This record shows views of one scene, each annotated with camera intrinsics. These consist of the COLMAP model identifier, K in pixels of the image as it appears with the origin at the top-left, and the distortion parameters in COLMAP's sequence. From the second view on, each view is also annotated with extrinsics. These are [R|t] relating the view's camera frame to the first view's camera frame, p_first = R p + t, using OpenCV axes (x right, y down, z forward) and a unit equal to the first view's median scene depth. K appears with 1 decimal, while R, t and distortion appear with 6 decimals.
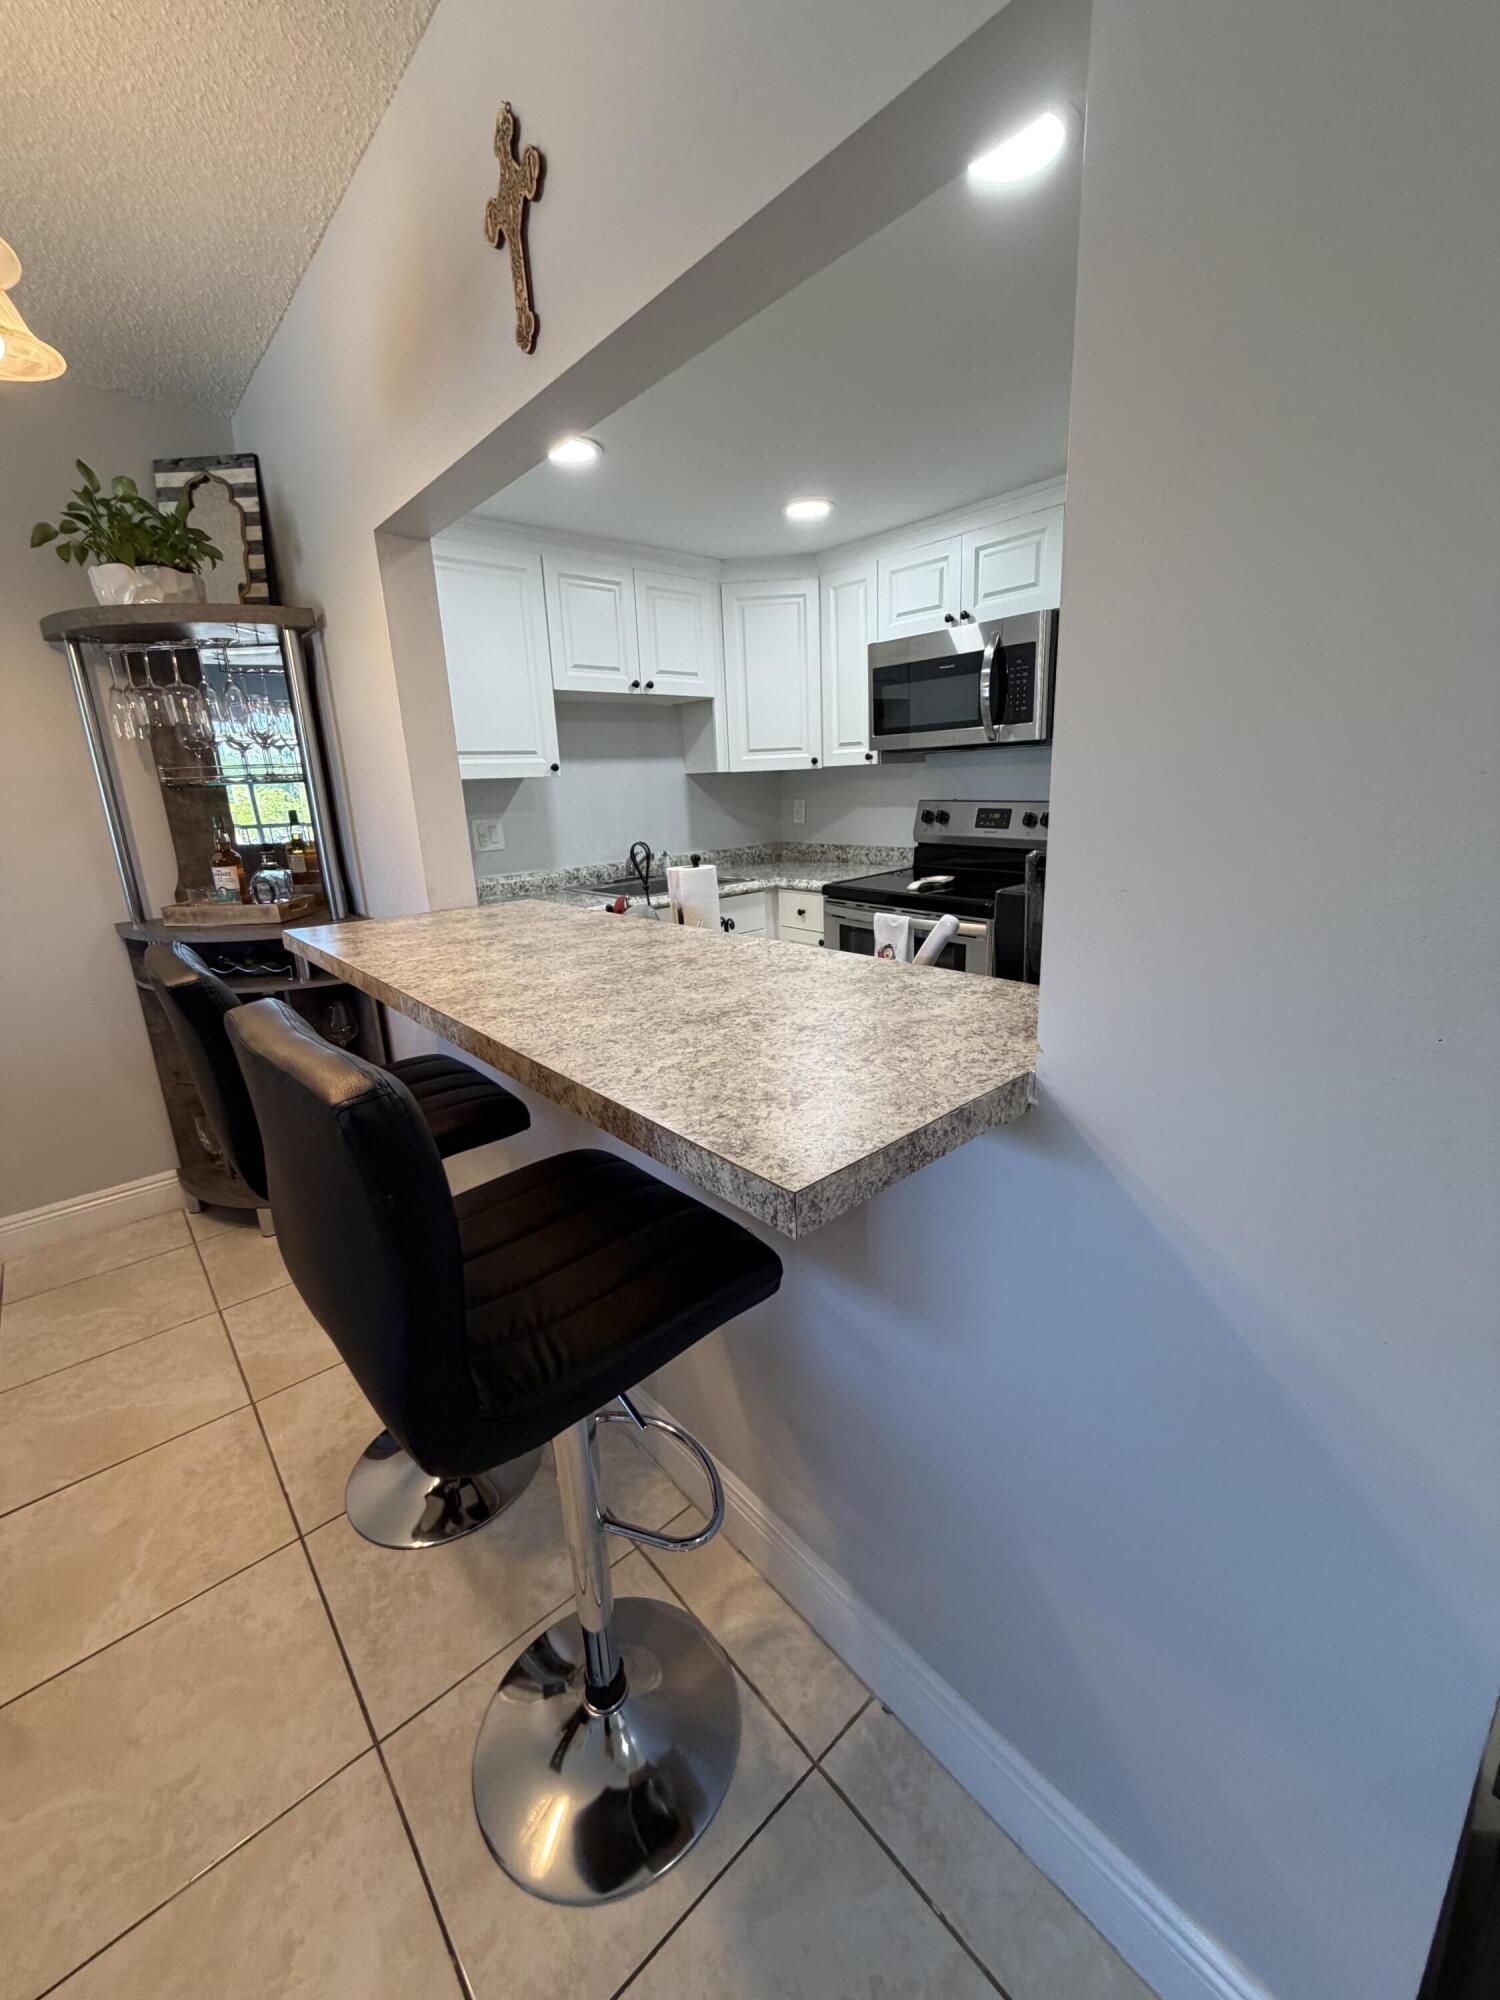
lens RADIAL K [[796.2, 0, 750.6], [0, 796.2, 991.4], [0, 0, 1]] dist [0.000567, 0.000025]
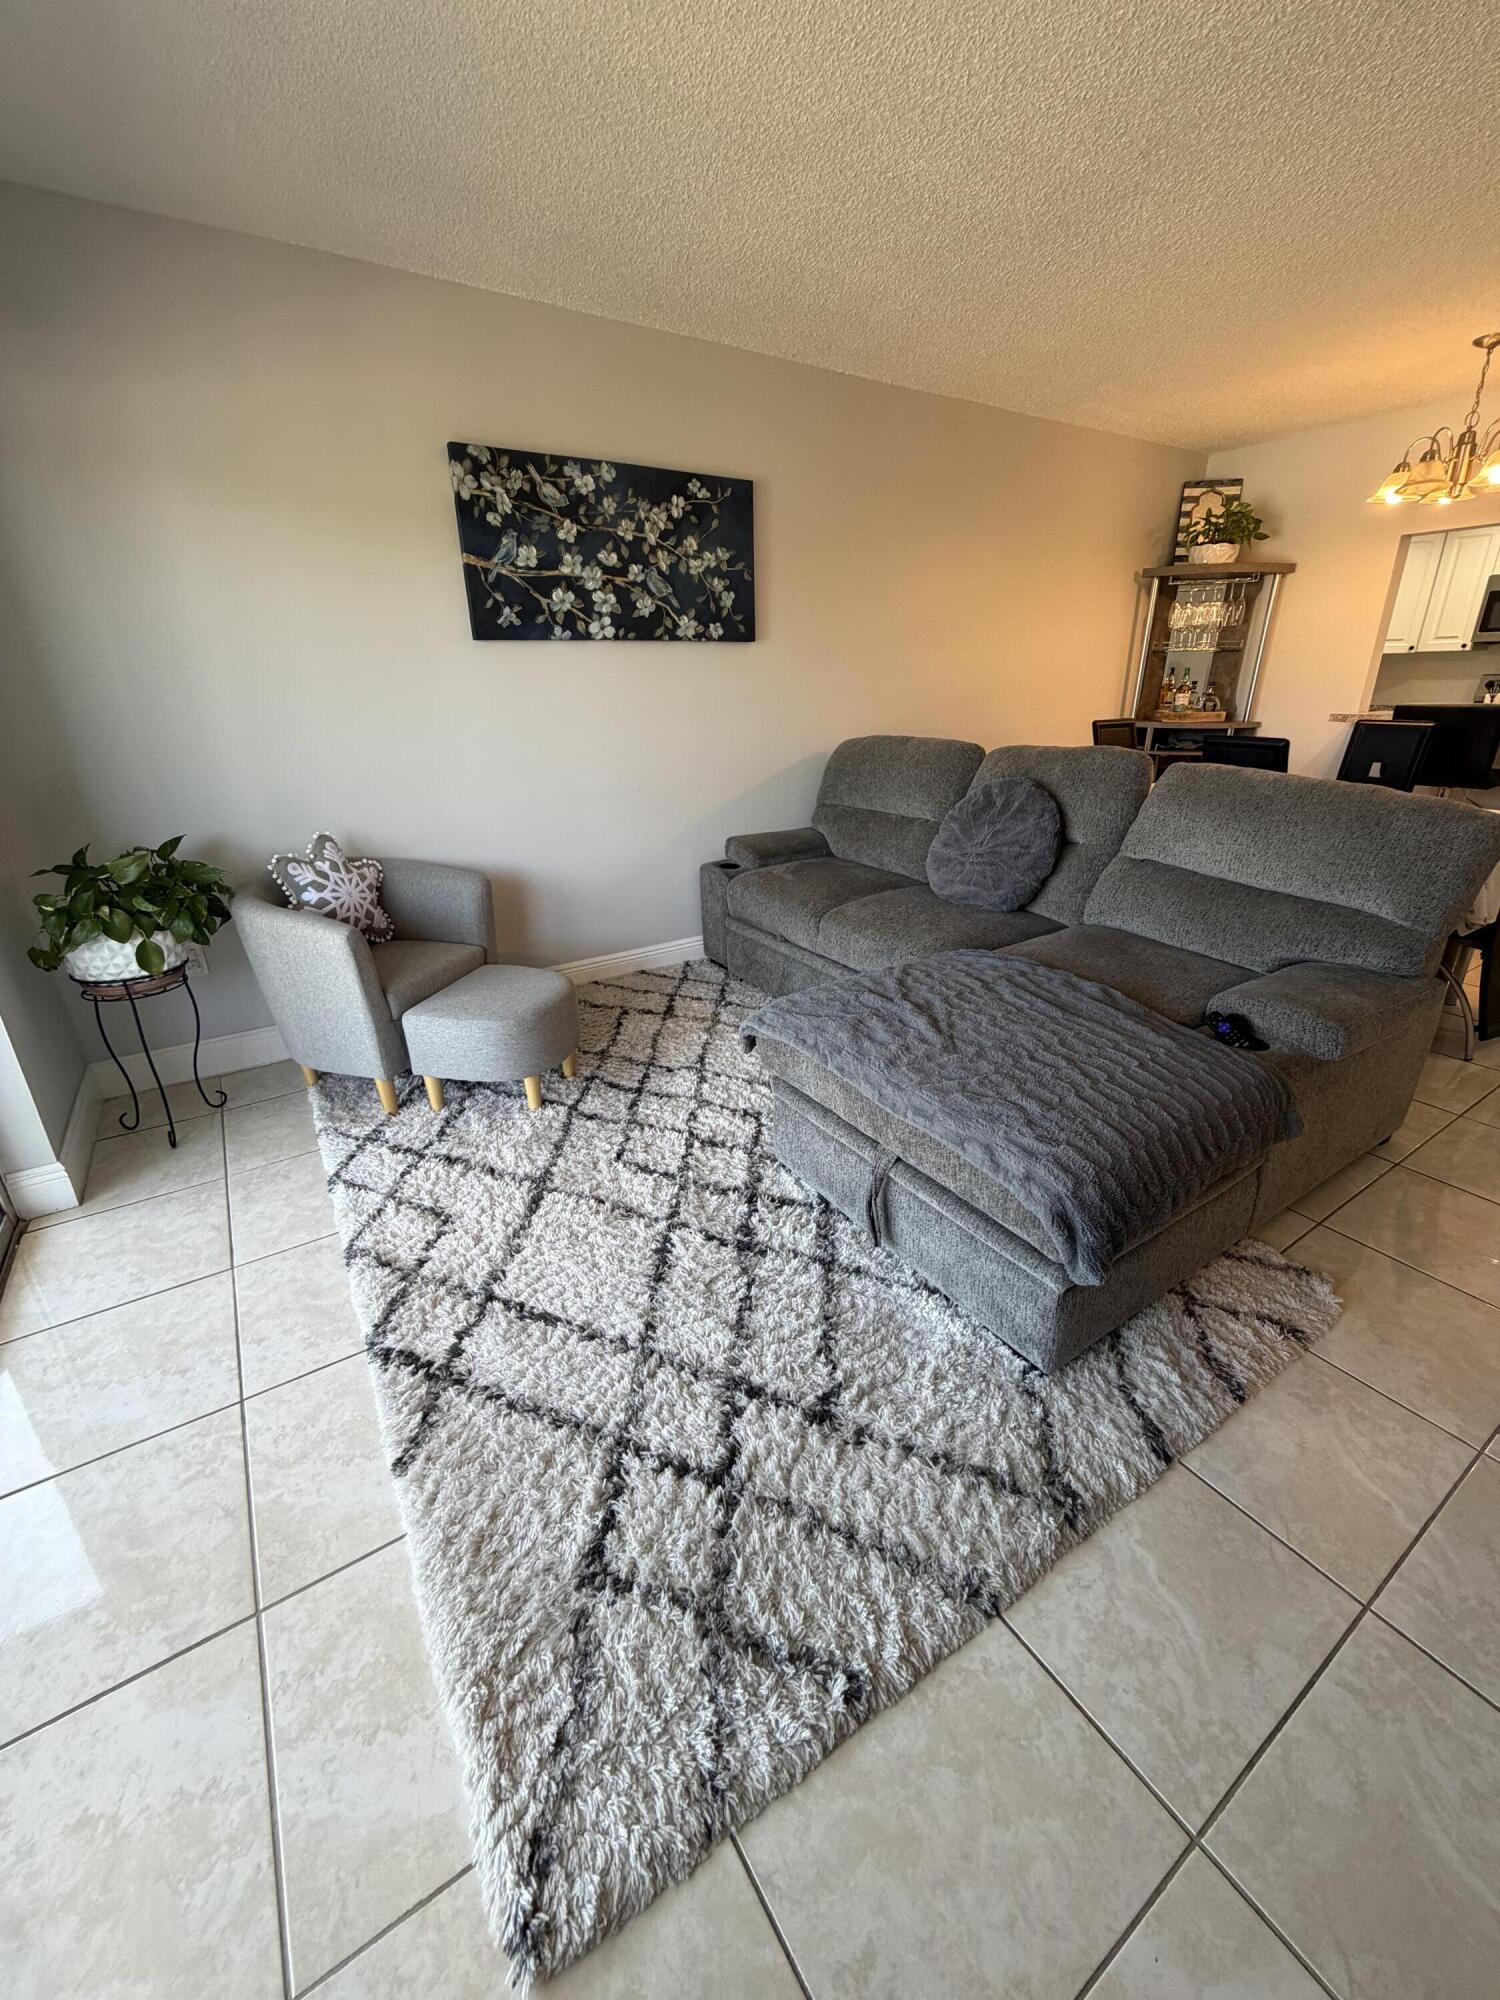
lens RADIAL K [[796.2, 0, 751.3], [0, 796.2, 994.8], [0, 0, 1]] dist [0.000567, 0.000025]
pose [[0.990129, 0.075850, -0.117865, -1.127992], [-0.061108, 0.990398, 0.124007, 0.327614], [0.126139, -0.115581, 0.985256, -0.957511]]
